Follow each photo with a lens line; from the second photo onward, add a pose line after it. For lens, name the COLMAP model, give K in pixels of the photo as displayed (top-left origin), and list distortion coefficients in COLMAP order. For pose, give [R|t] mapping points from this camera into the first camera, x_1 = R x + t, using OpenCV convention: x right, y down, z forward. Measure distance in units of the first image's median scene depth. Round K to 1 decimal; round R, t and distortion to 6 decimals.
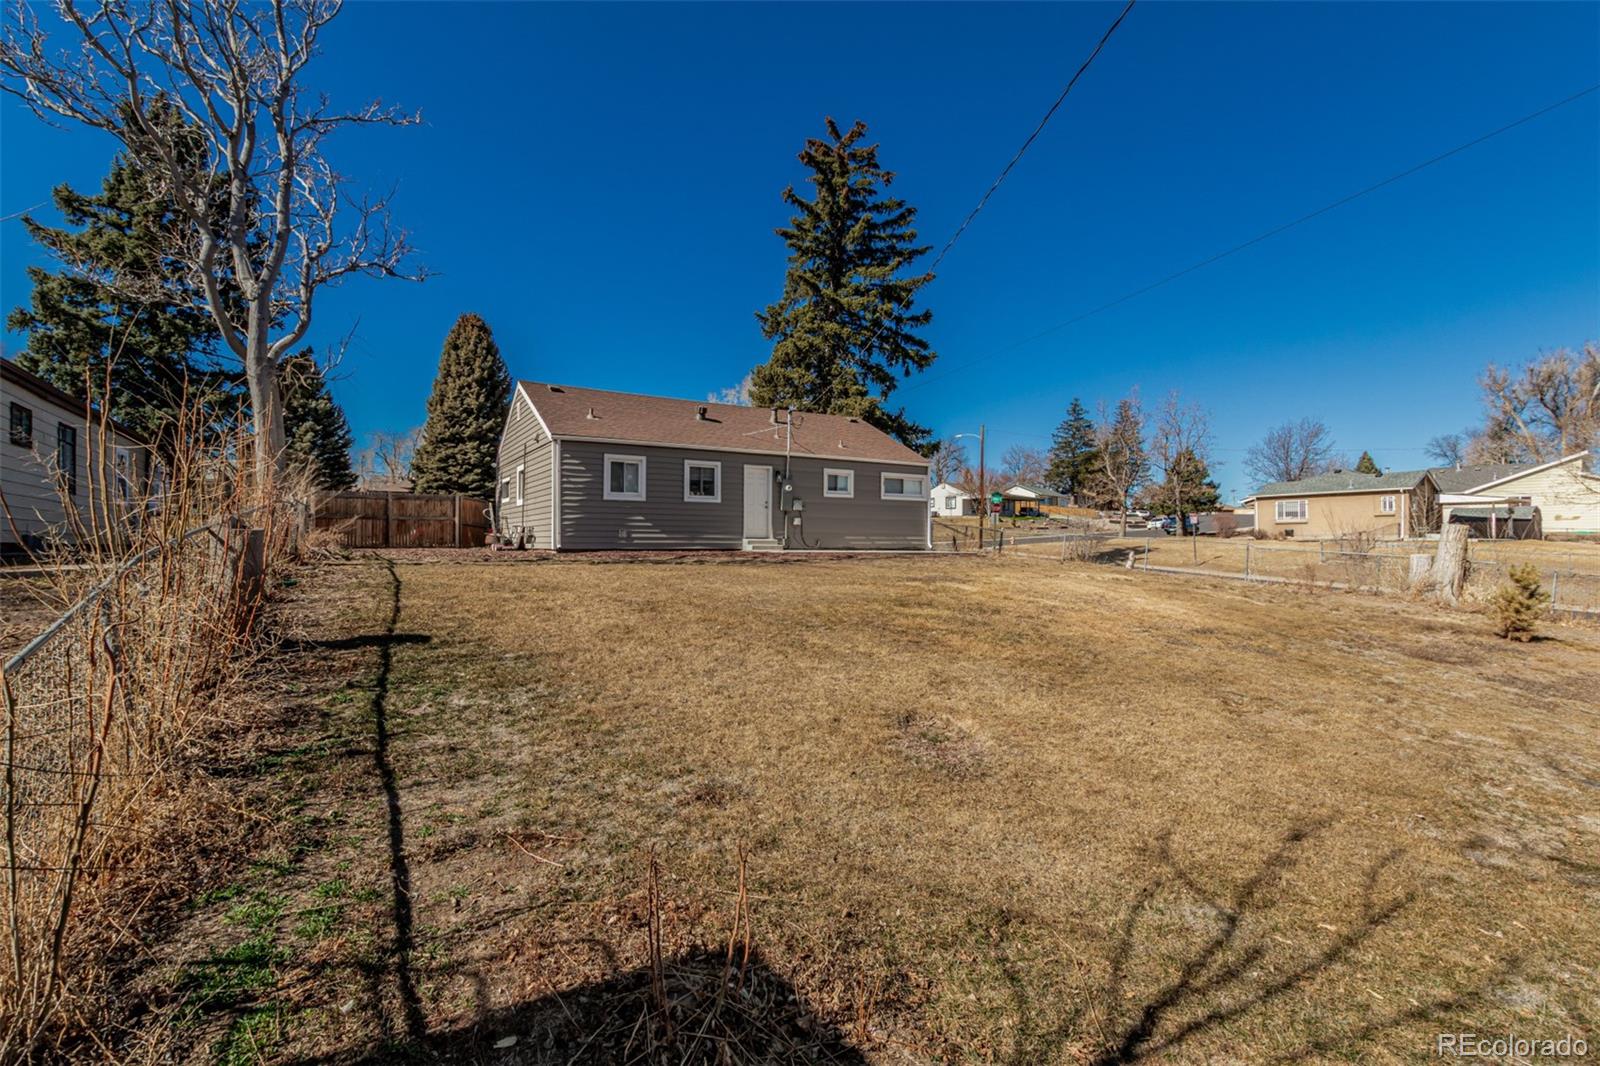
lens RADIAL K [[732.2, 0, 800.2], [0, 732.2, 549.7], [0, 0, 1]] dist [-0.002455, 0.001008]
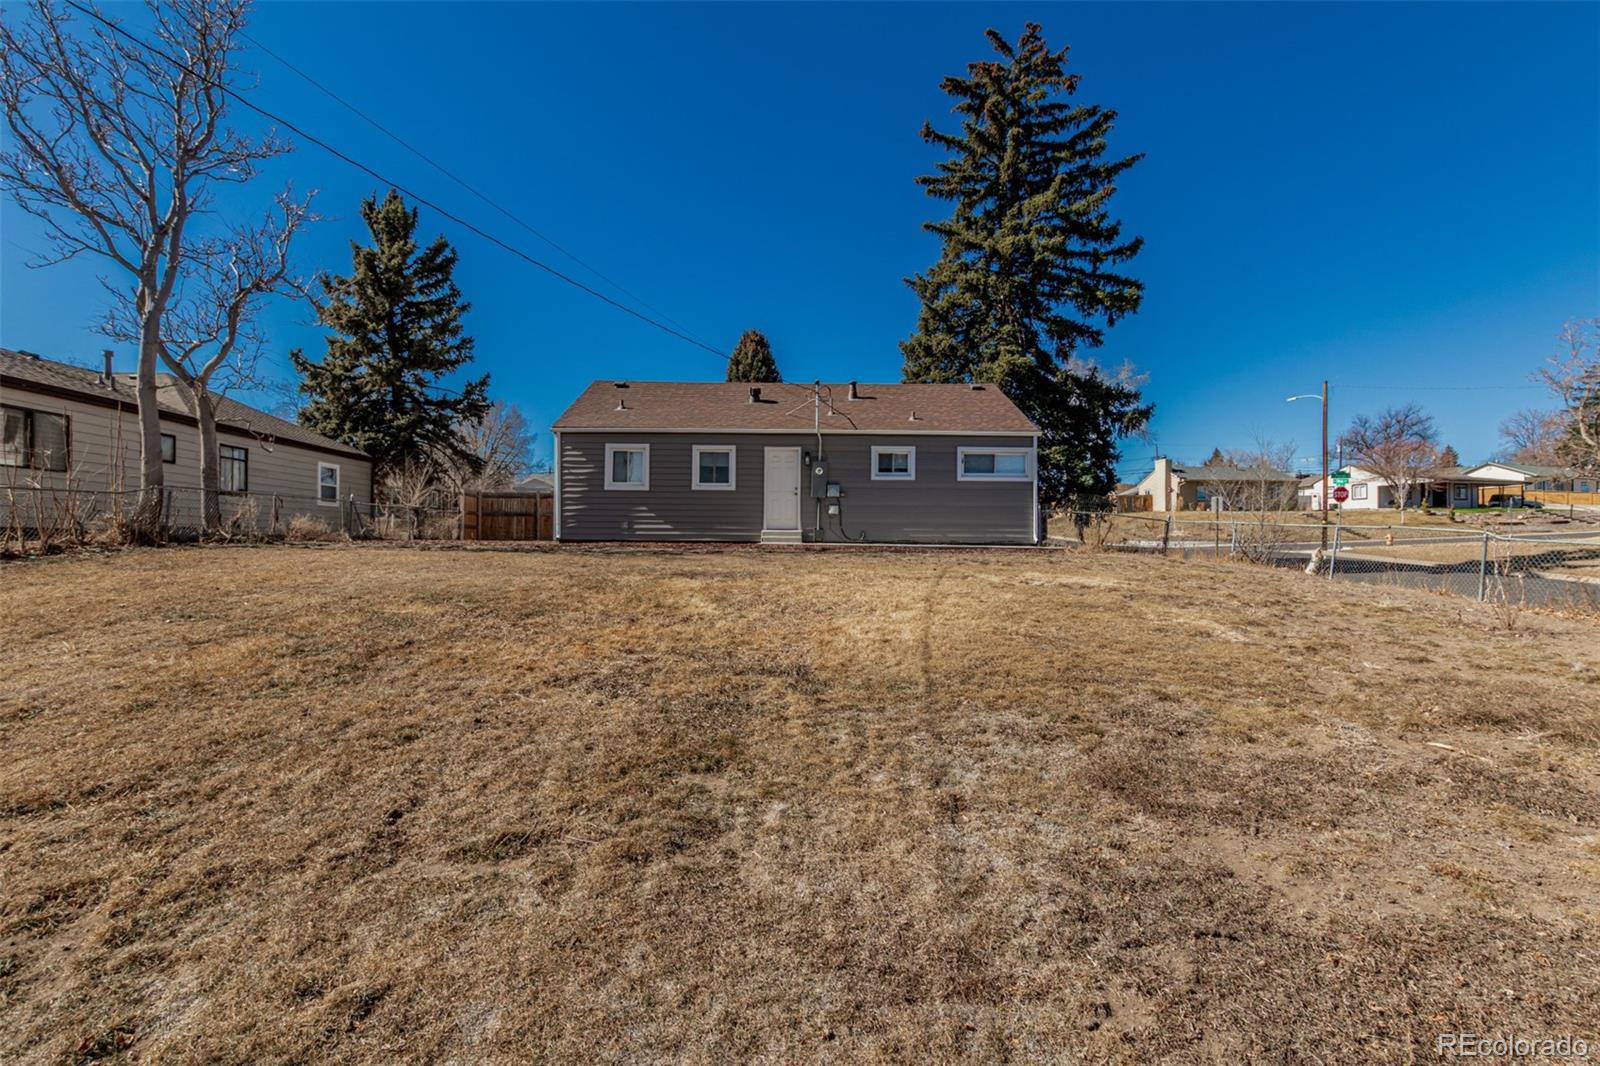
lens RADIAL K [[732.2, 0, 800.3], [0, 732.2, 542.4], [0, 0, 1]] dist [-0.002455, 0.001008]
pose [[0.862013, 0.003106, -0.506876, 0.265093], [-0.009755, 0.999898, -0.010462, 0.005683], [0.506792, 0.013963, 0.861955, 0.164576]]
